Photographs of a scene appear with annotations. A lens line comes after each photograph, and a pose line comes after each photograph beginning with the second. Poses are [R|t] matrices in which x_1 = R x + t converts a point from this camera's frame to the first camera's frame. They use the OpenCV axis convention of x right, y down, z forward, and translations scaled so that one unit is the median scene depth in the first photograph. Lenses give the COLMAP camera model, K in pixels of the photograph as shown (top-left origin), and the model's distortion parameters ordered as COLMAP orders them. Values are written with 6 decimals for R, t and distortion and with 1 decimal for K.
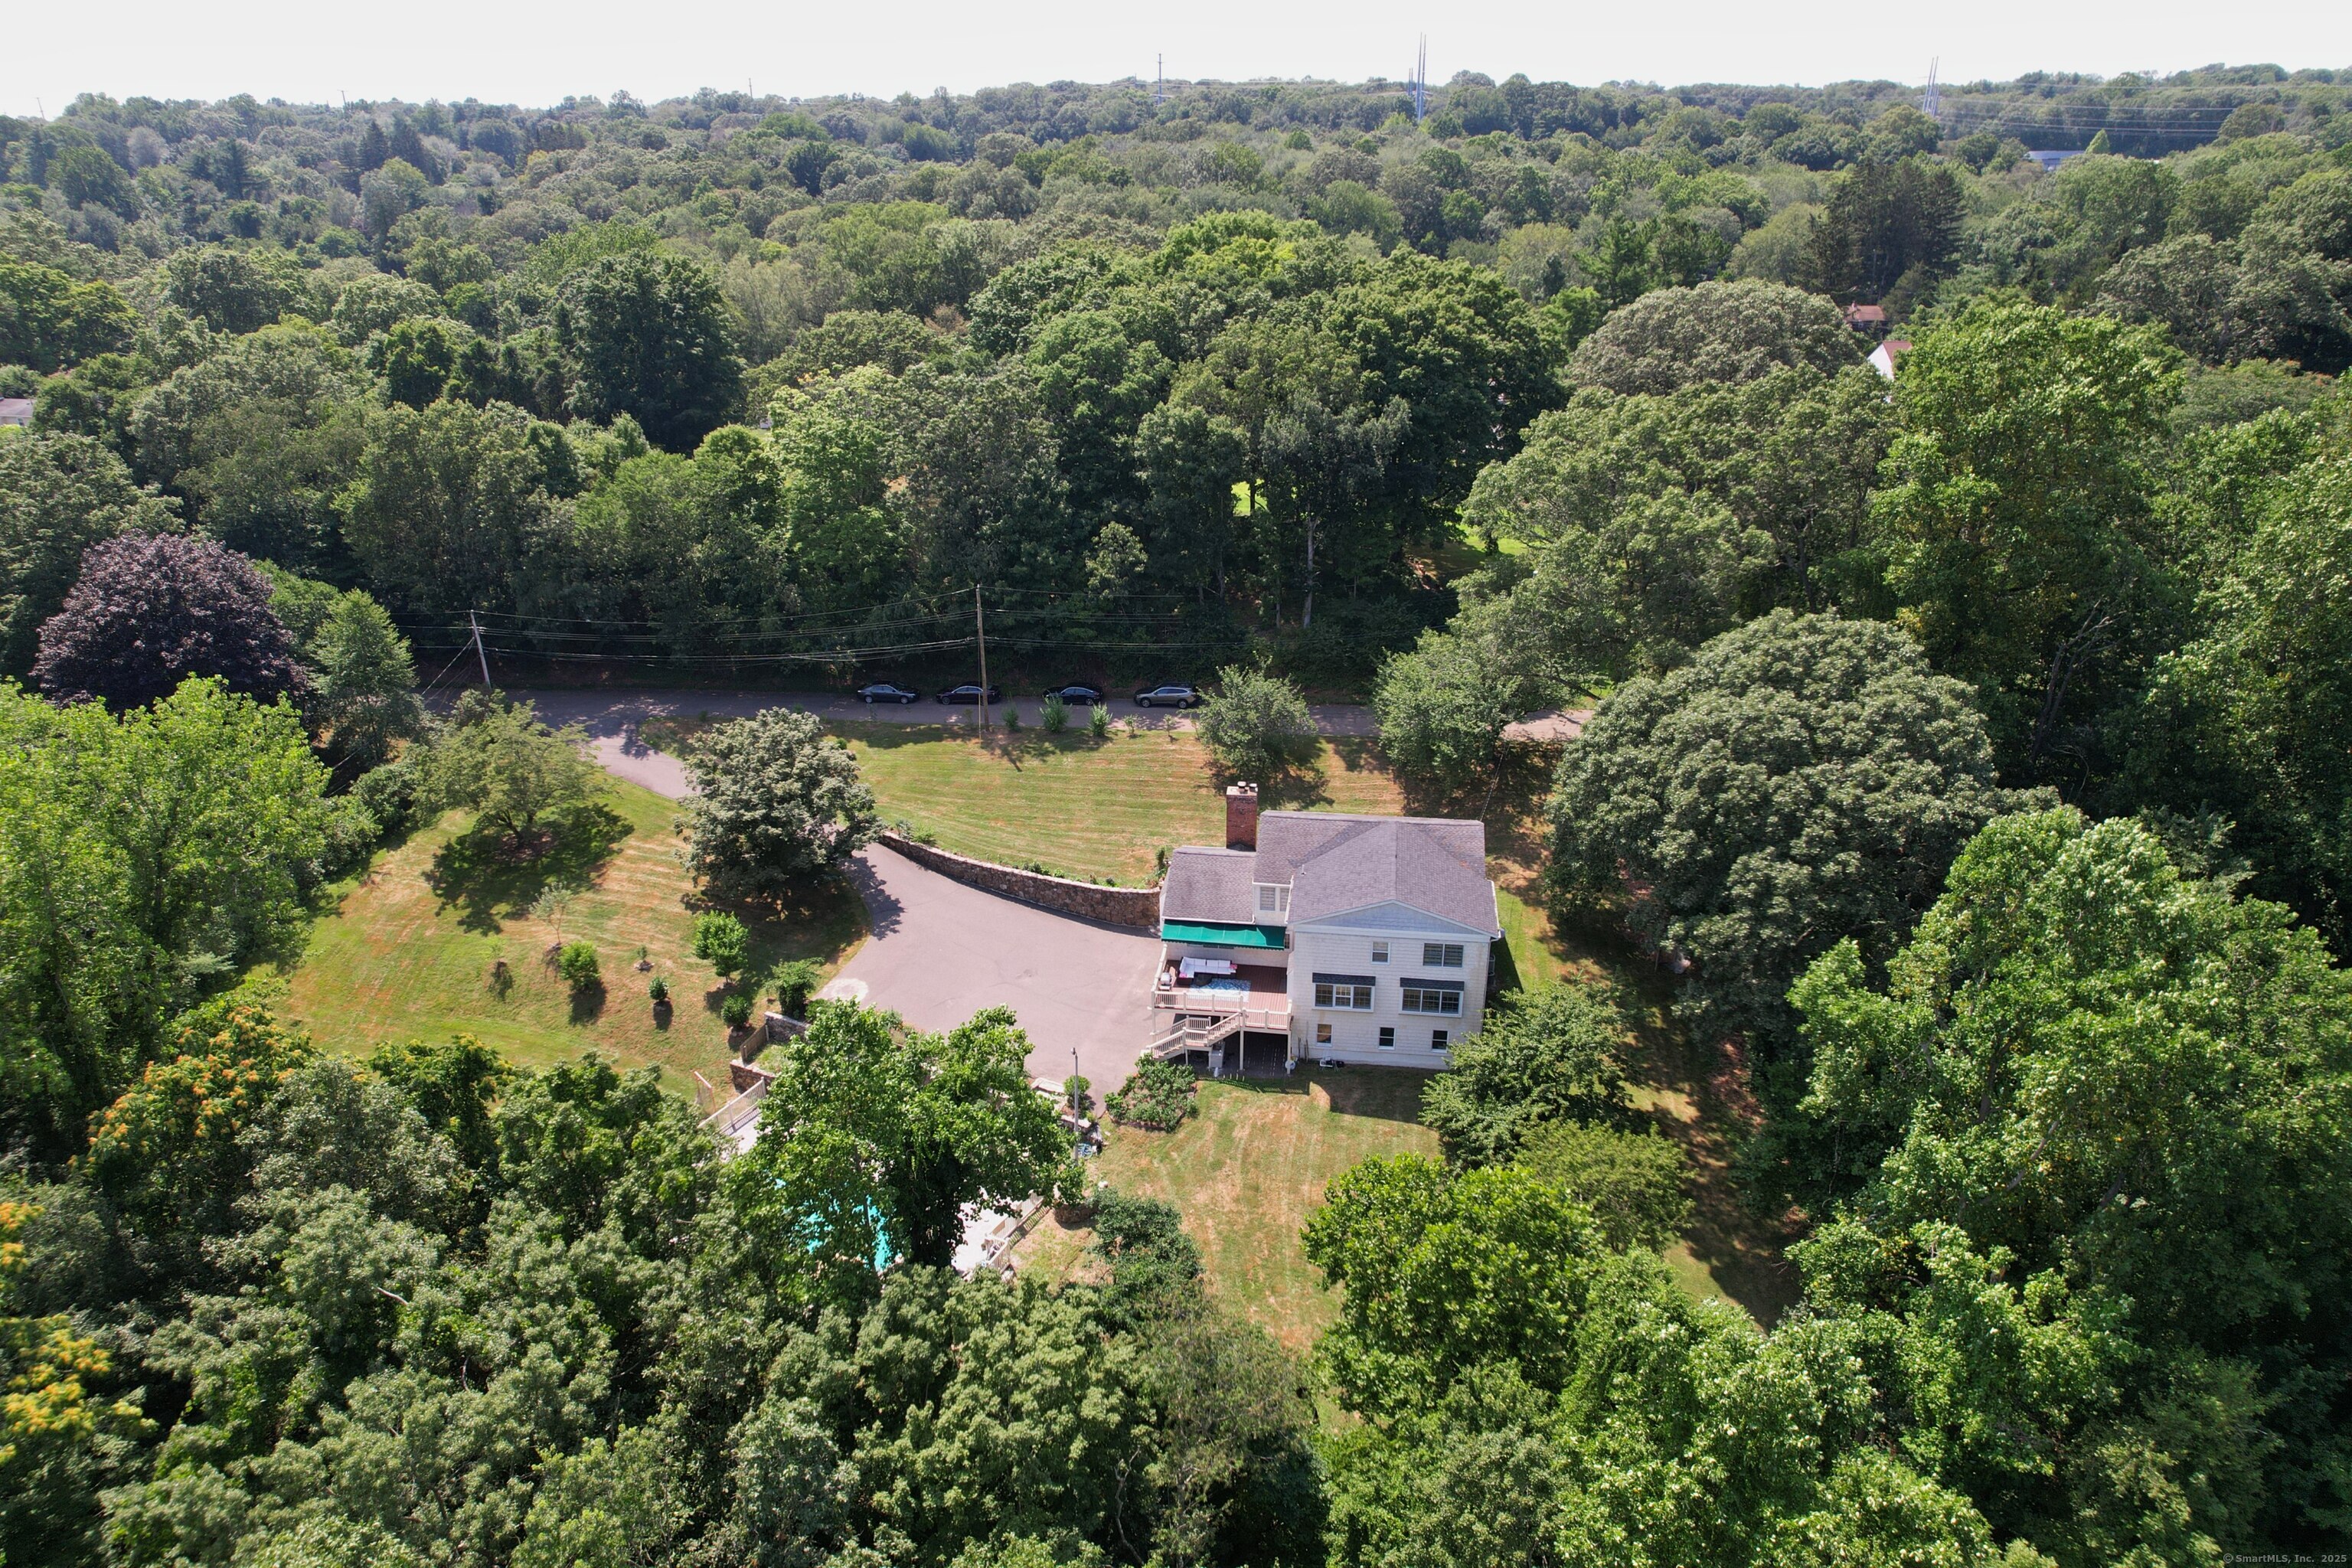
lens RADIAL K [[1503.9, 0, 1176.0], [0, 1503.9, 784.0], [0, 0, 1]] dist [-0.030142, 0.000588]
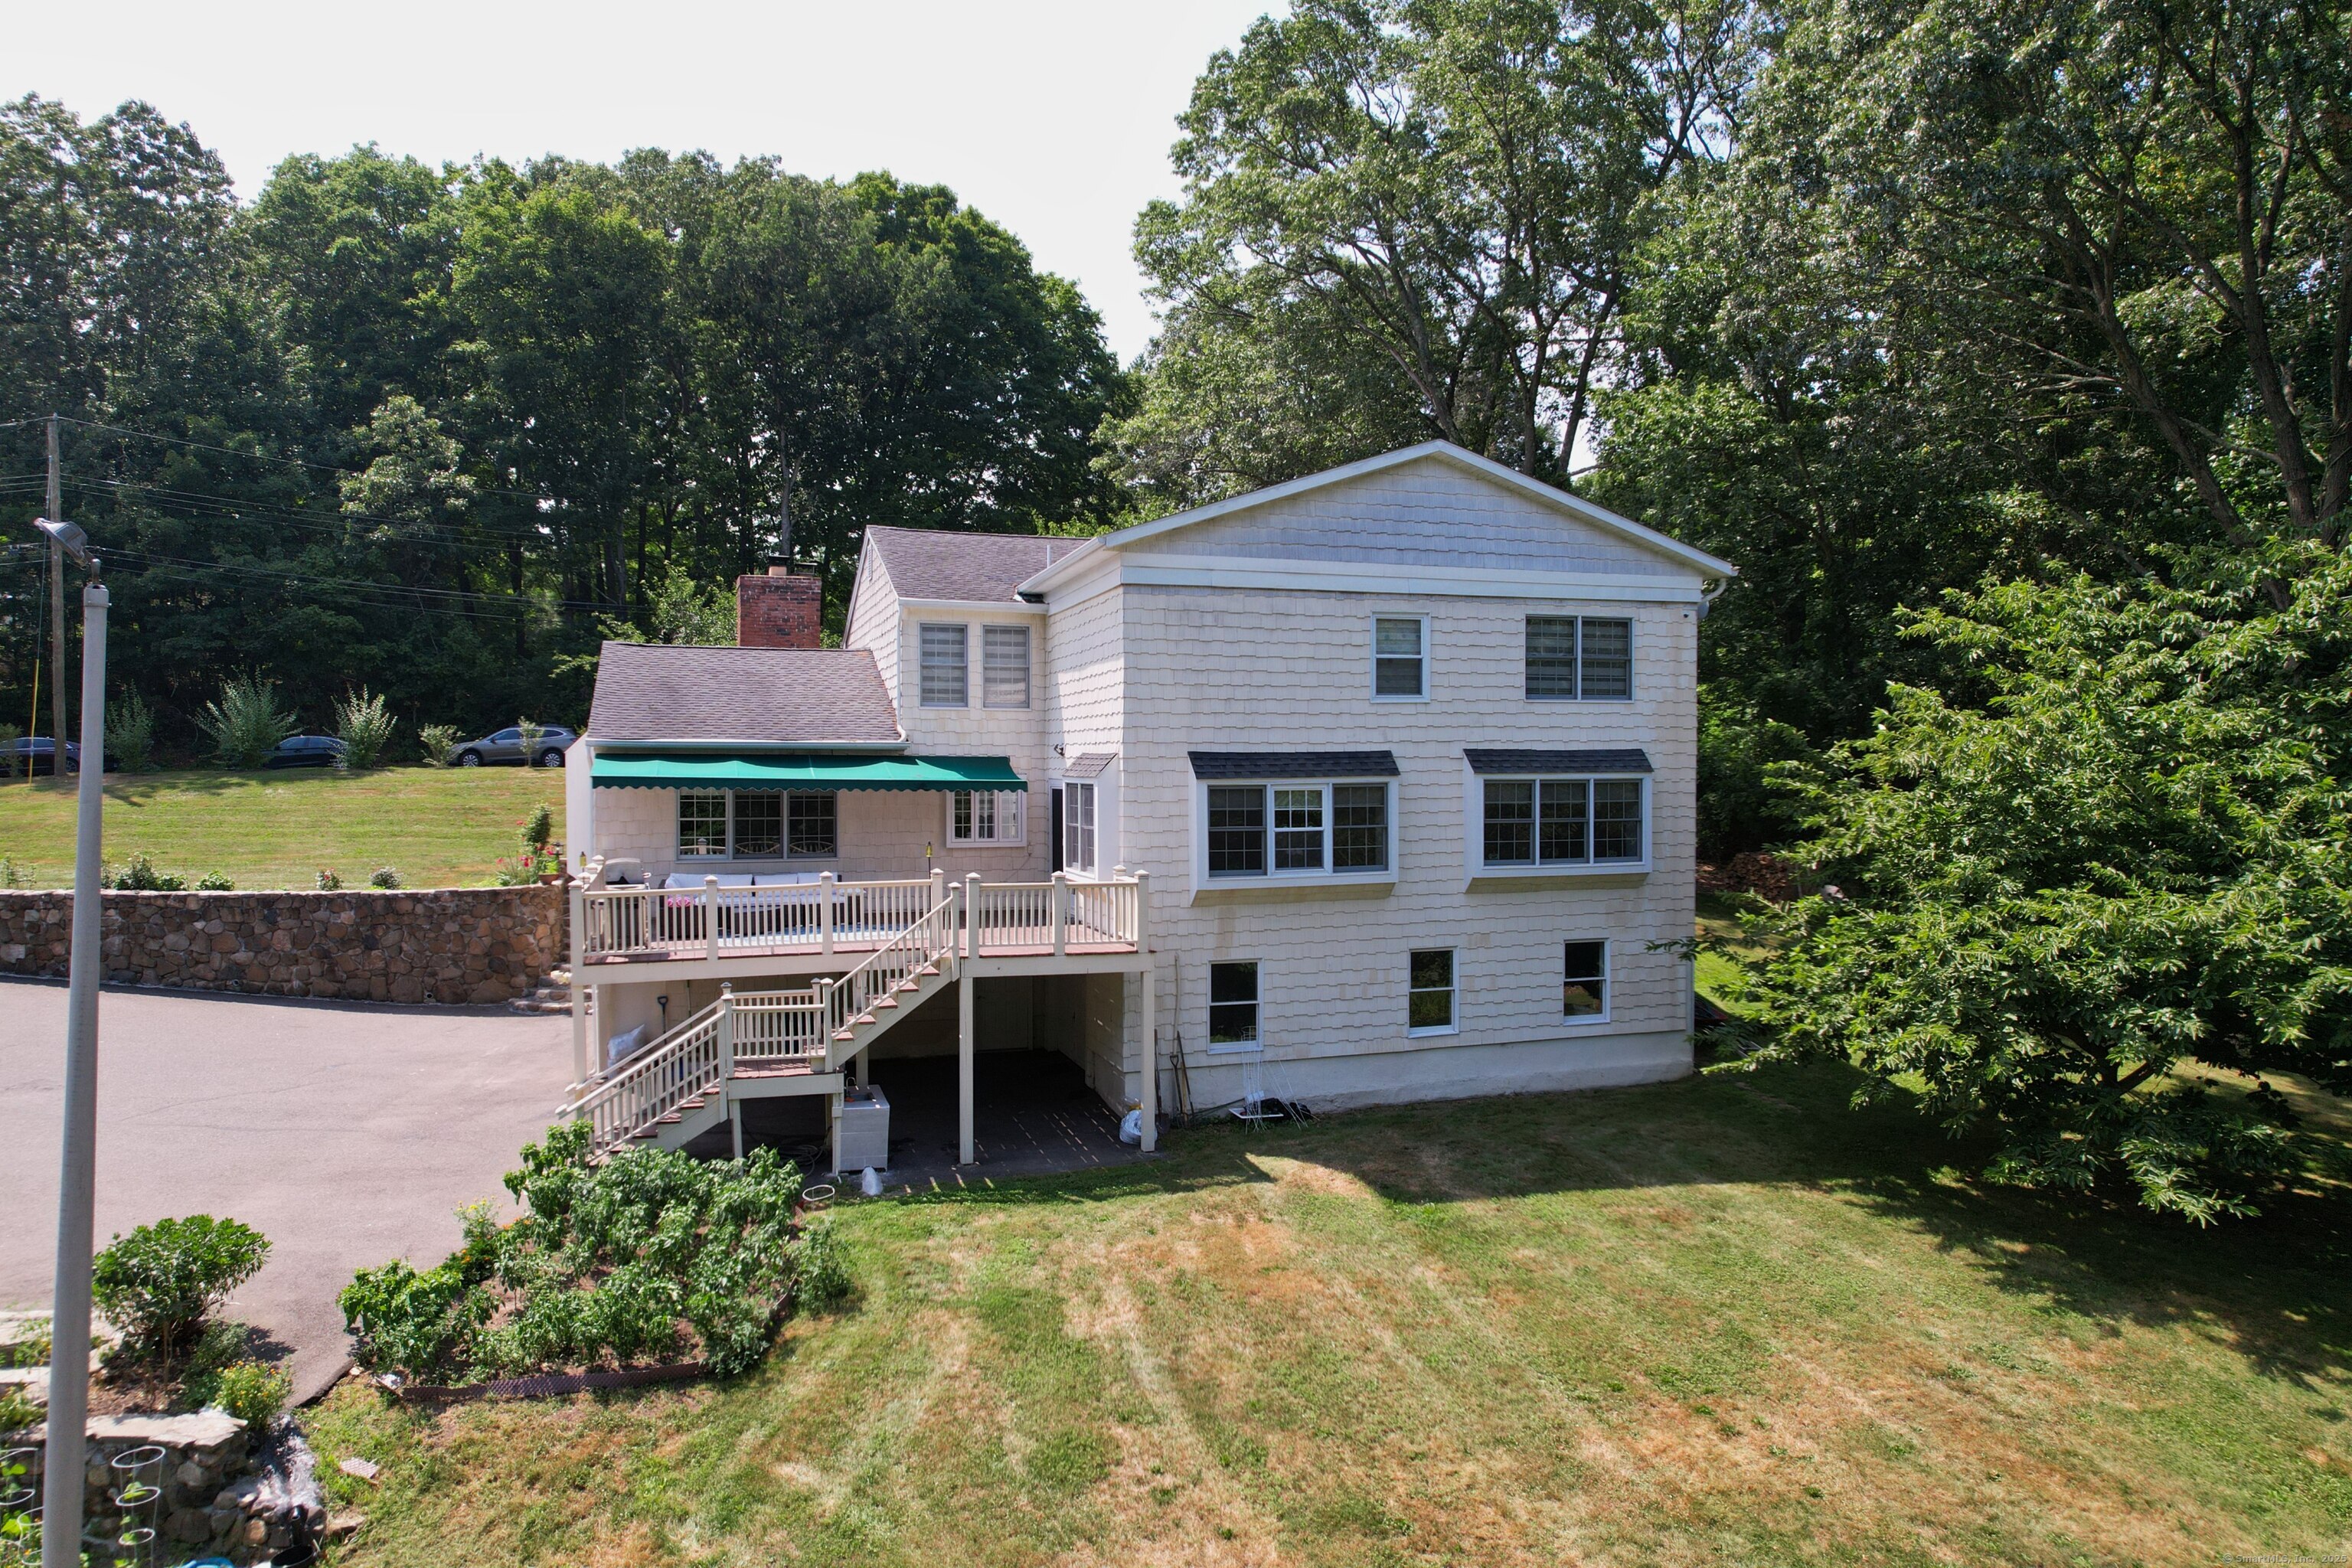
lens RADIAL K [[1503.9, 0, 1176.0], [0, 1503.9, 784.0], [0, 0, 1]] dist [-0.030142, 0.000588]
pose [[0.902937, -0.007713, 0.429704, -0.032493], [0.169245, 0.925429, -0.339023, 0.226791], [-0.395046, 0.378842, 0.836909, 0.770067]]
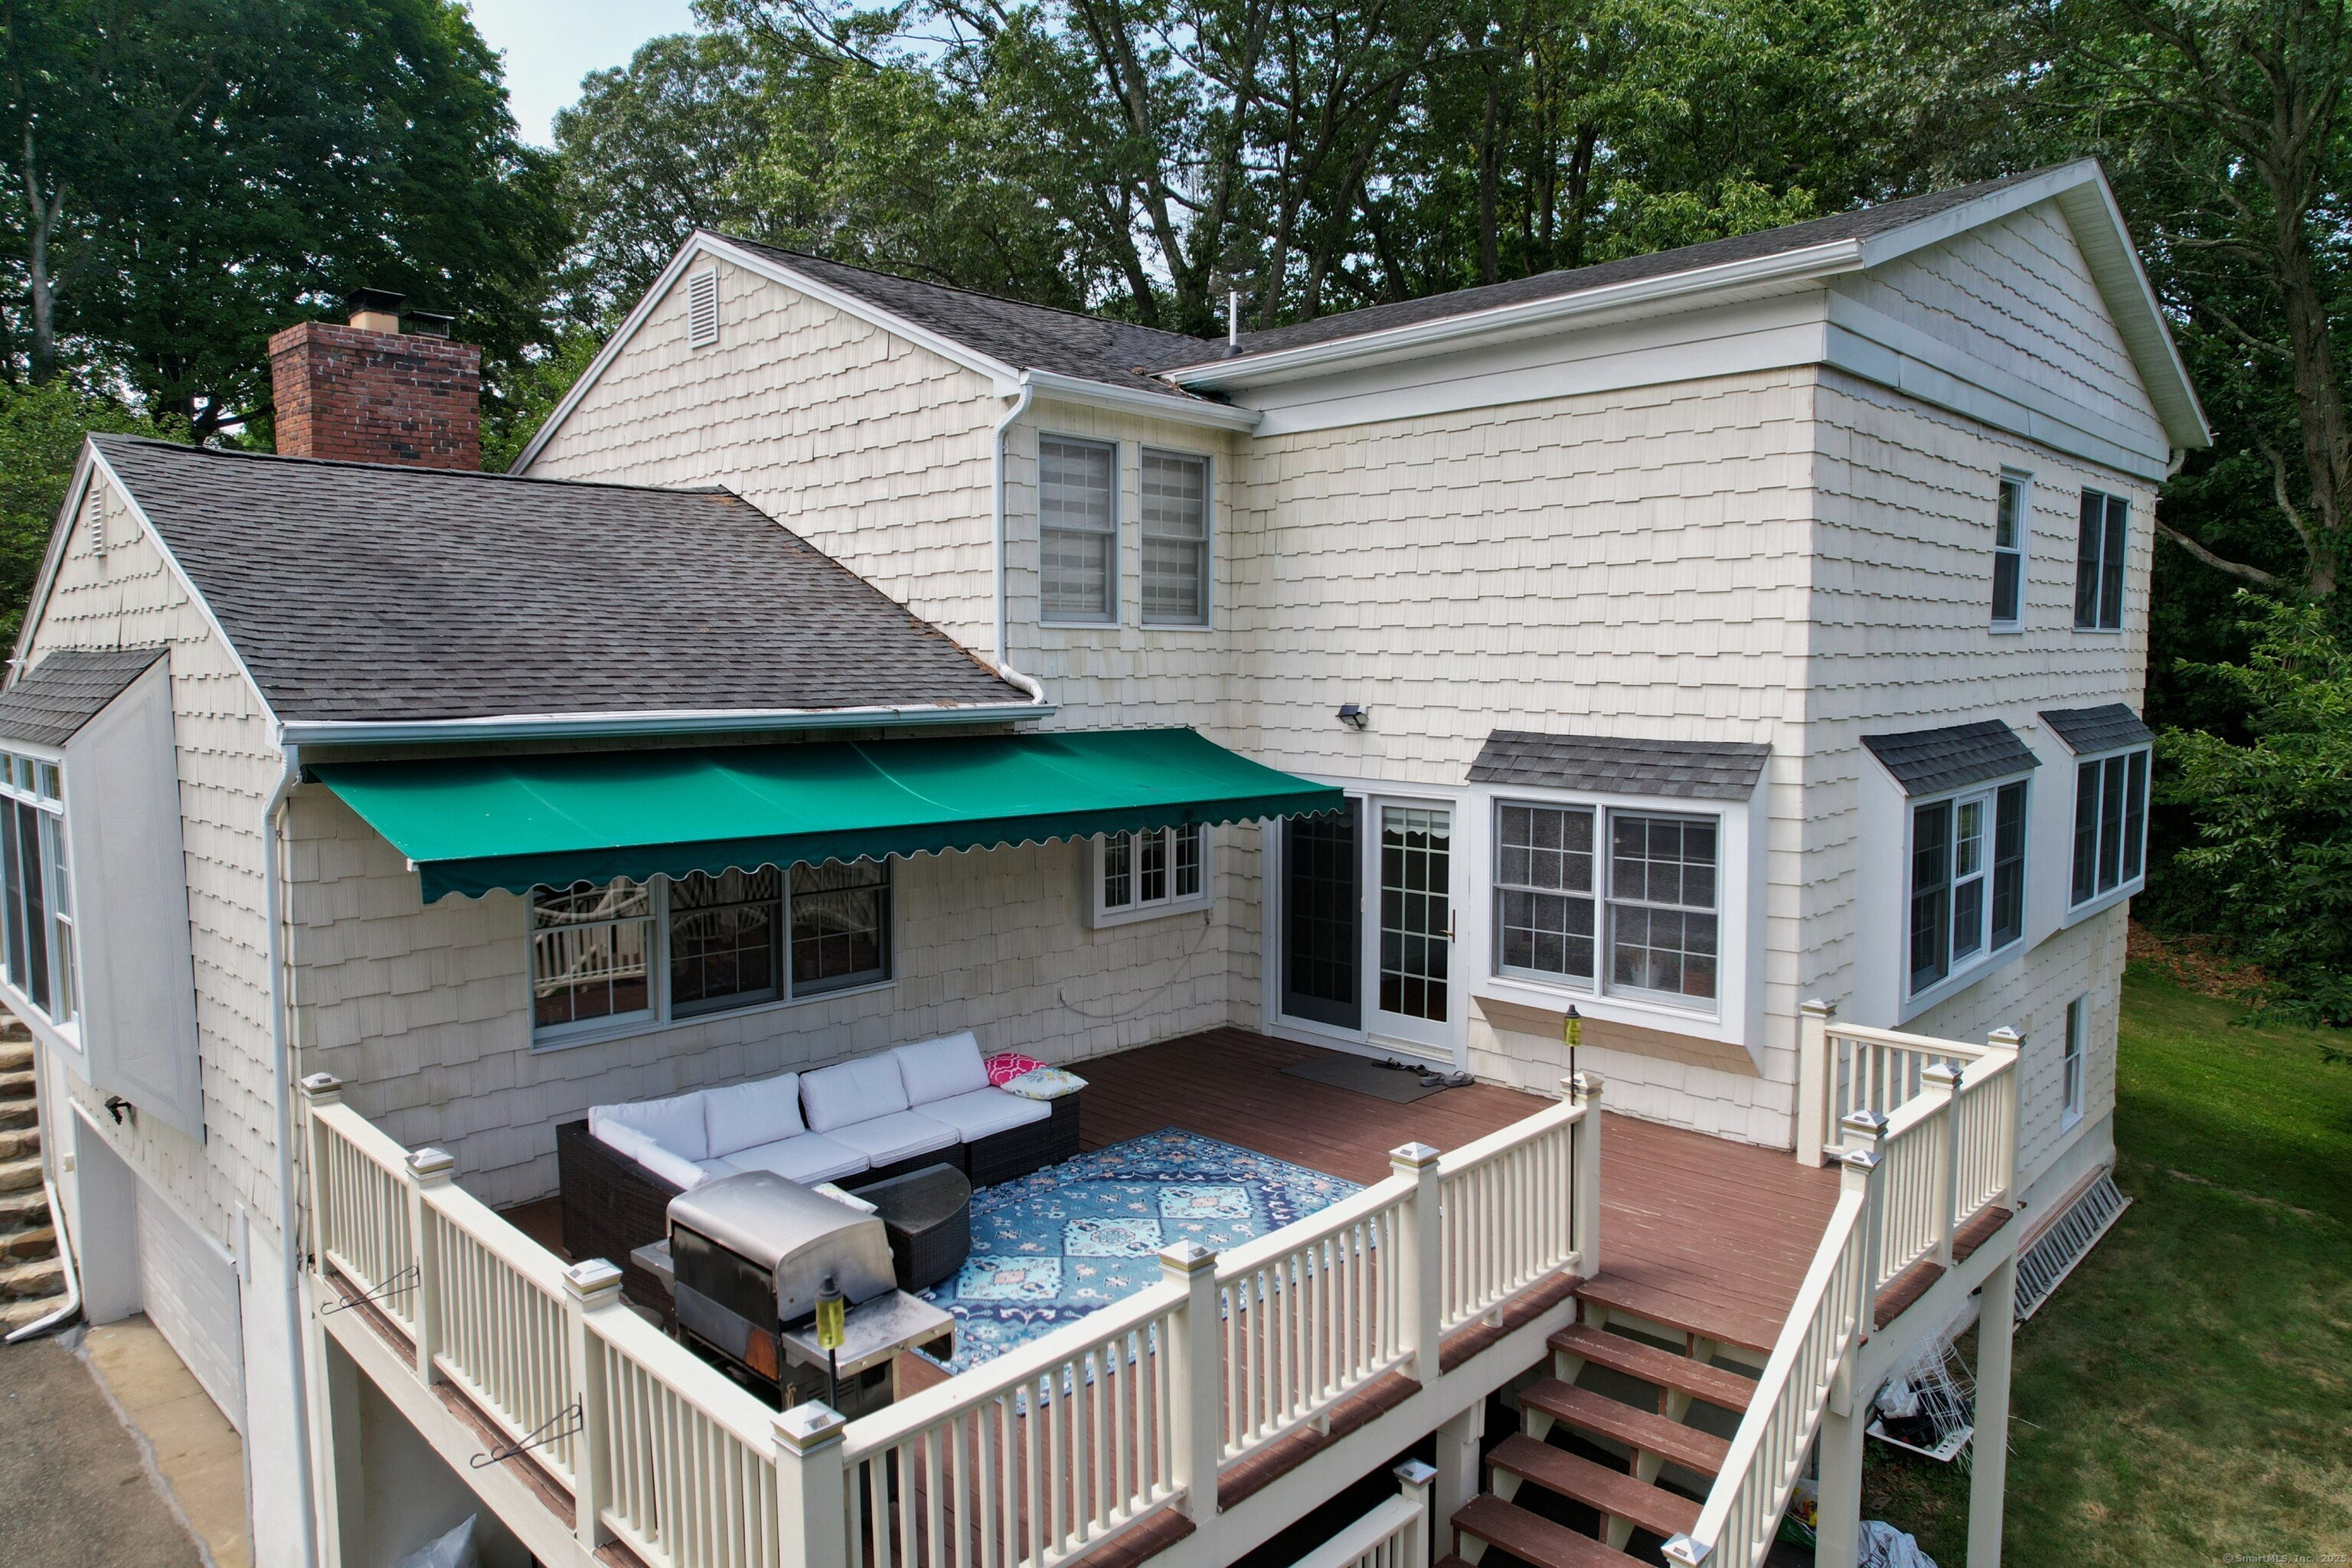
lens RADIAL K [[1503.9, 0, 1176.0], [0, 1503.9, 784.0], [0, 0, 1]] dist [-0.030142, 0.000588]
pose [[0.581469, -0.072009, 0.810375, -0.053394], [0.325295, 0.933567, -0.150454, 0.131064], [-0.745705, 0.351096, 0.566264, 0.973939]]
